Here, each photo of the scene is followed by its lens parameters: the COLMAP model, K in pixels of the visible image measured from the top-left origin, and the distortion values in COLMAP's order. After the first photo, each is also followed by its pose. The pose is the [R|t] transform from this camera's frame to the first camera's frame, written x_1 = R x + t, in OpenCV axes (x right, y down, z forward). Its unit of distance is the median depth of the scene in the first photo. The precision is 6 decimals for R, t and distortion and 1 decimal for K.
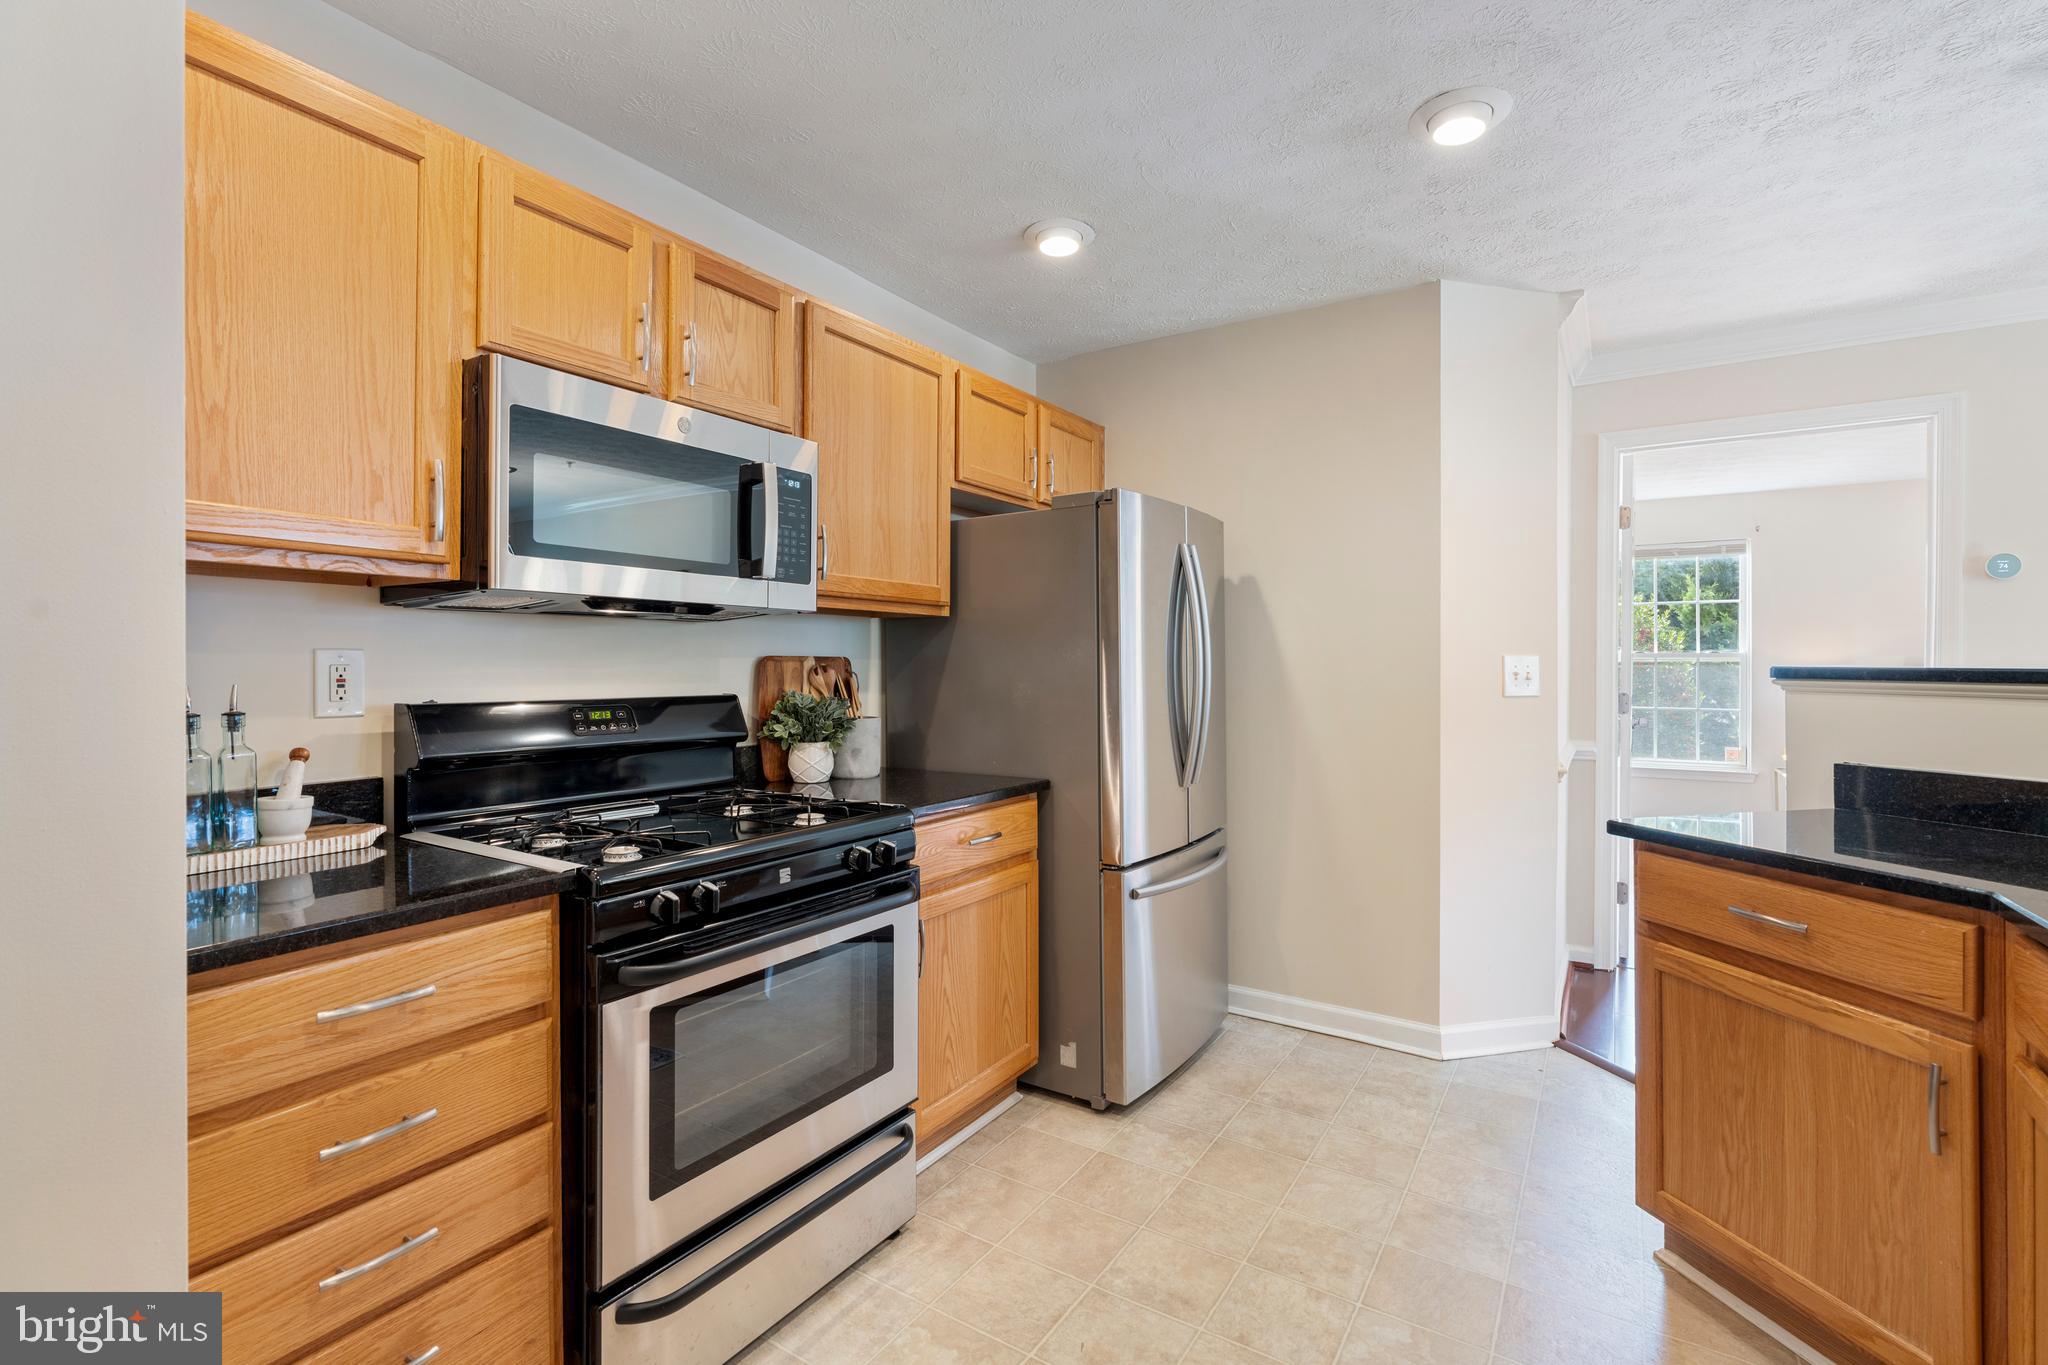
lens RADIAL K [[943.1, 0, 1026.1], [0, 943.1, 669.6], [0, 0, 1]] dist [0.002972, 0.002138]
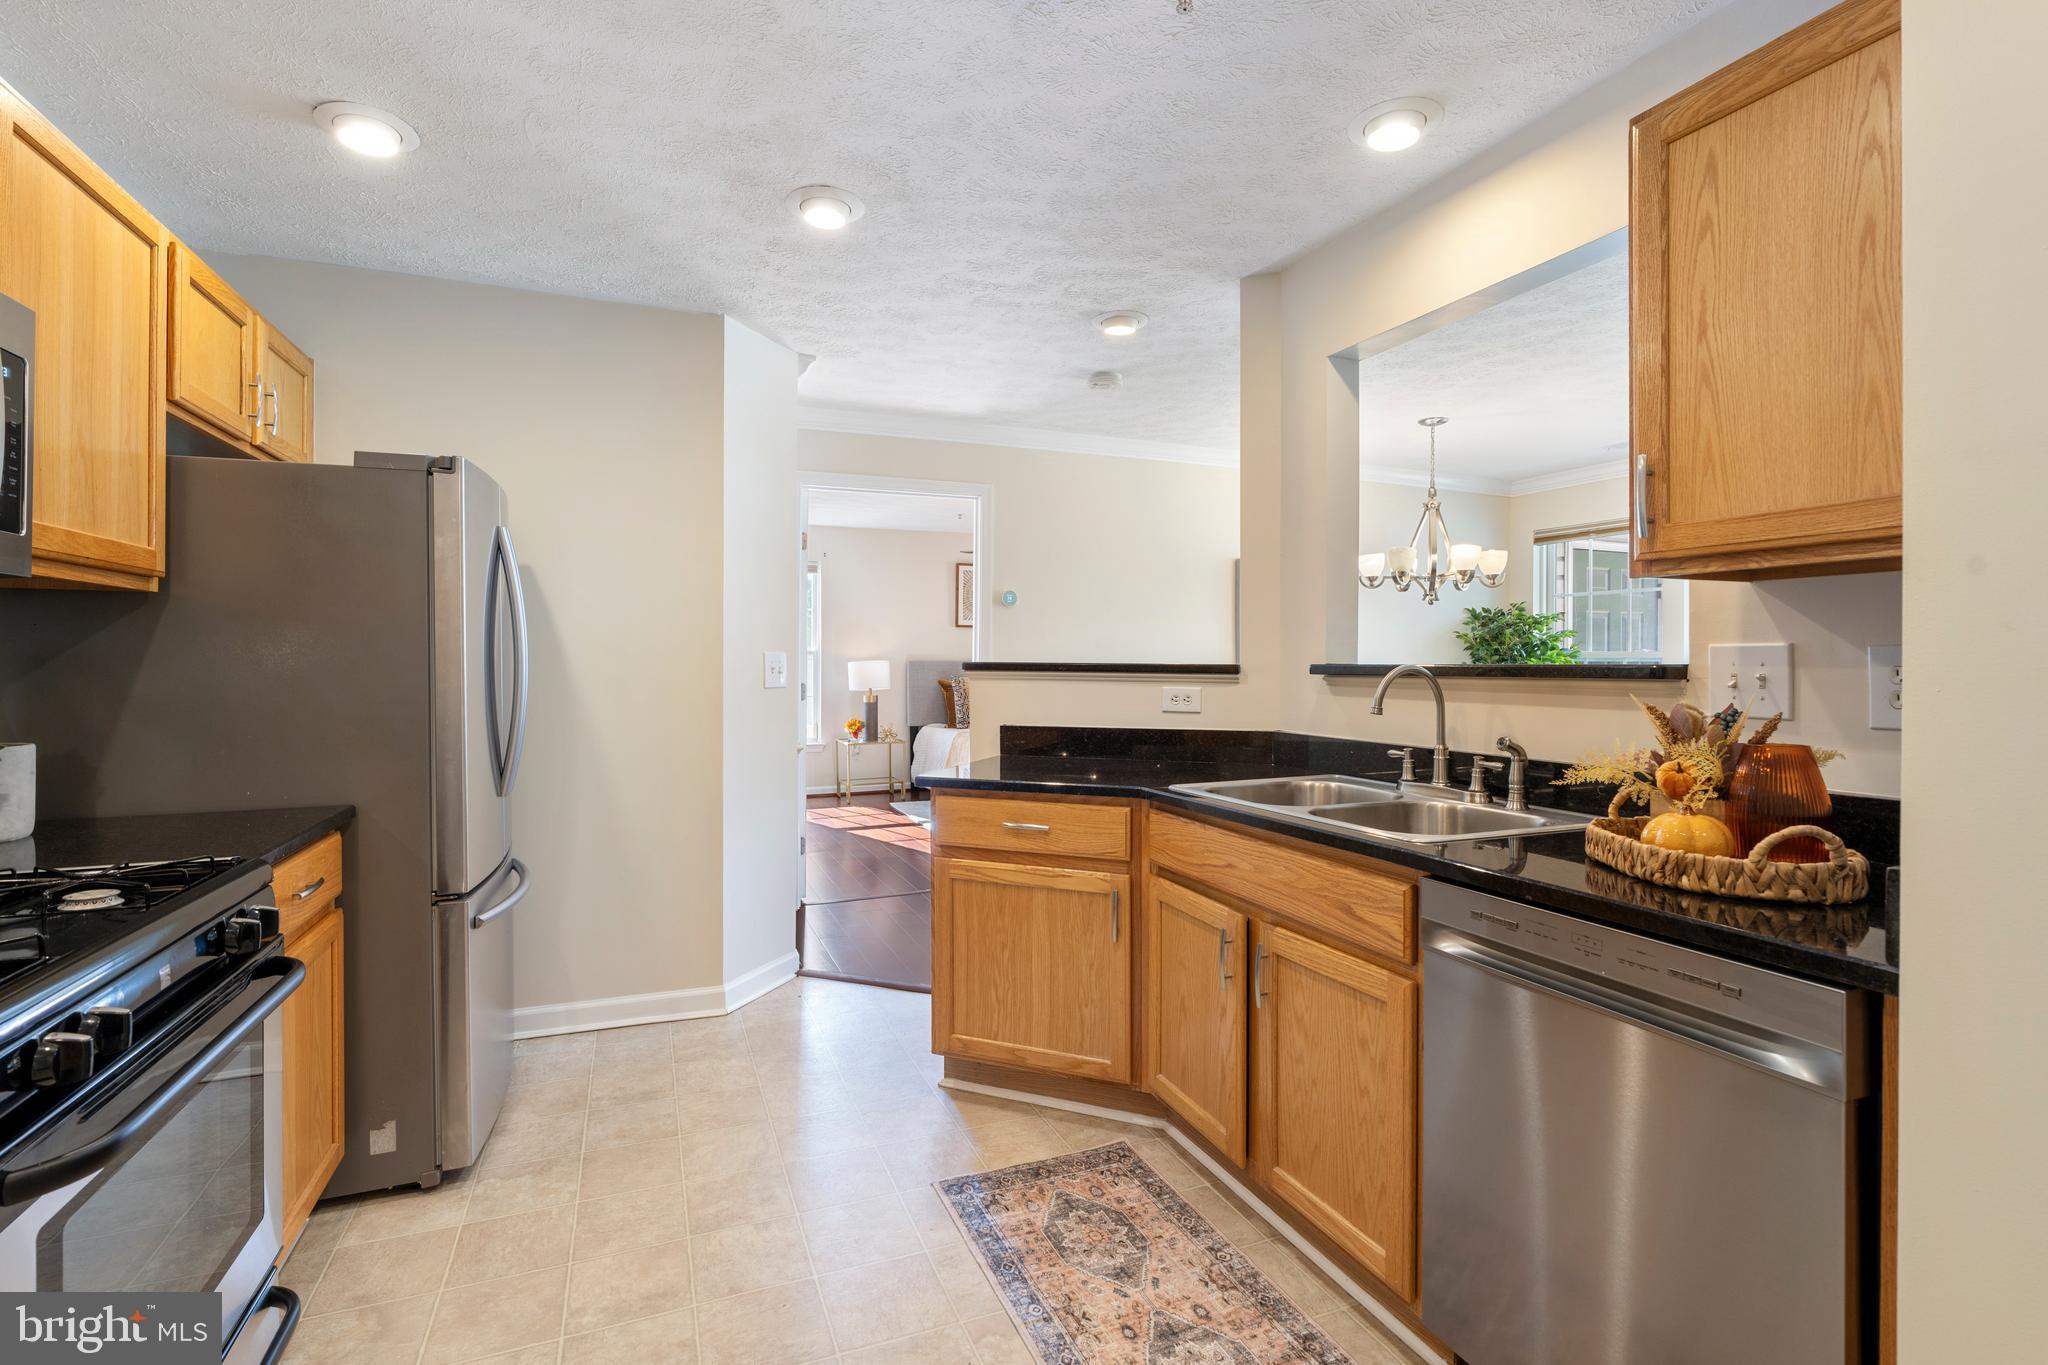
lens RADIAL K [[943.1, 0, 1026.2], [0, 943.1, 670.5], [0, 0, 1]] dist [0.002972, 0.002138]
pose [[0.577591, -0.009595, 0.816270, -0.306791], [0.004569, 0.999953, 0.008521, -0.001675], [-0.816314, -0.001193, 0.577608, 0.075653]]
